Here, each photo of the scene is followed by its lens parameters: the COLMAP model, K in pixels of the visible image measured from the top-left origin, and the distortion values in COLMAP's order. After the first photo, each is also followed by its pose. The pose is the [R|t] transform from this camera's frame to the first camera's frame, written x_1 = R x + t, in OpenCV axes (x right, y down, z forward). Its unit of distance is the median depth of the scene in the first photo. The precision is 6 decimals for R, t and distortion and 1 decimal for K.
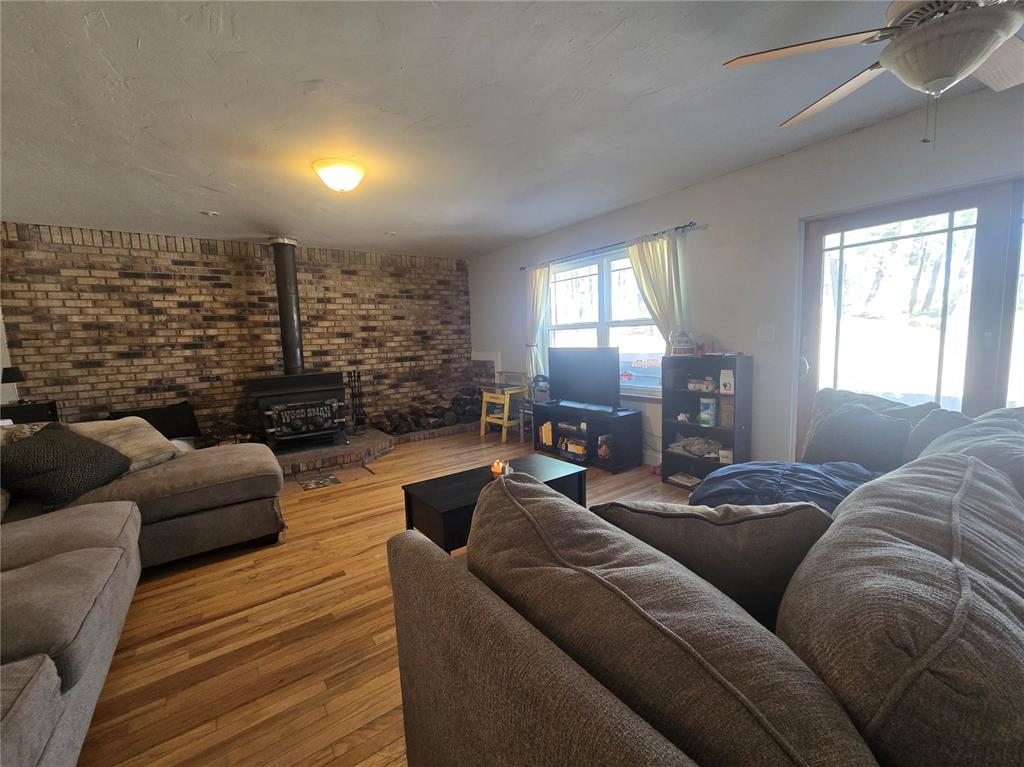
lens RADIAL K [[418.1, 0, 507.2], [0, 418.1, 384.2], [0, 0, 1]] dist [-0.001565, -0.000226]
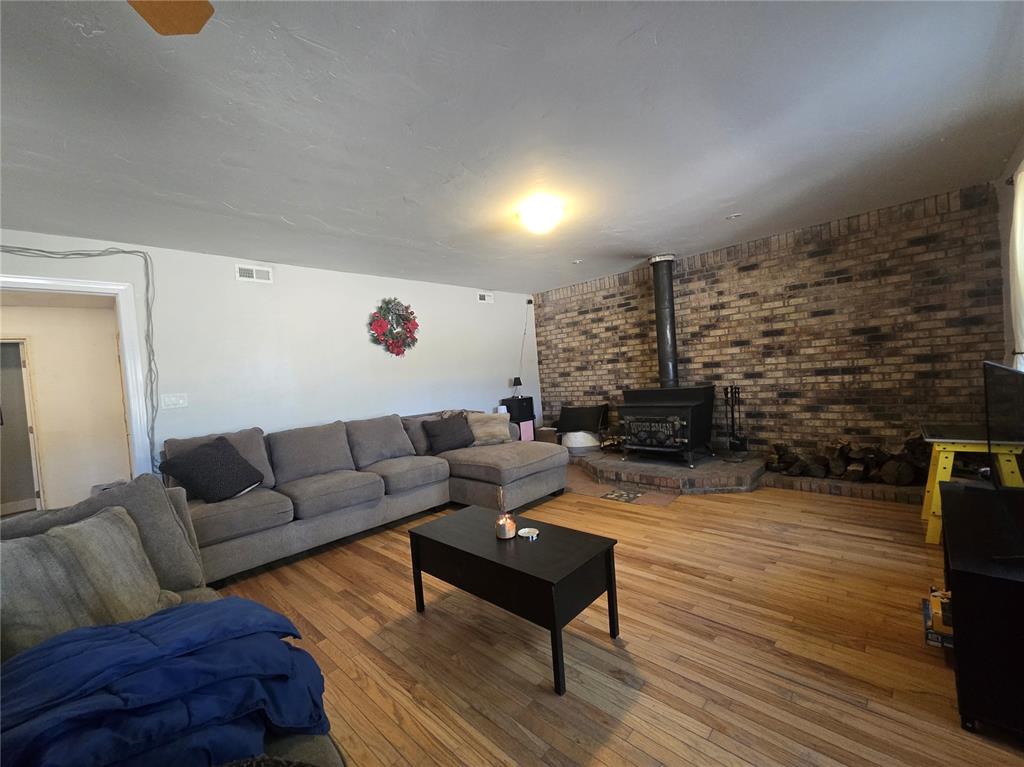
lens RADIAL K [[418.1, 0, 507.2], [0, 418.1, 384.2], [0, 0, 1]] dist [-0.001565, -0.000226]
pose [[0.188445, 0.050847, -0.980767, 0.413985], [-0.034934, 0.998374, 0.045048, -0.063856], [0.981462, 0.025773, 0.189915, 0.426503]]
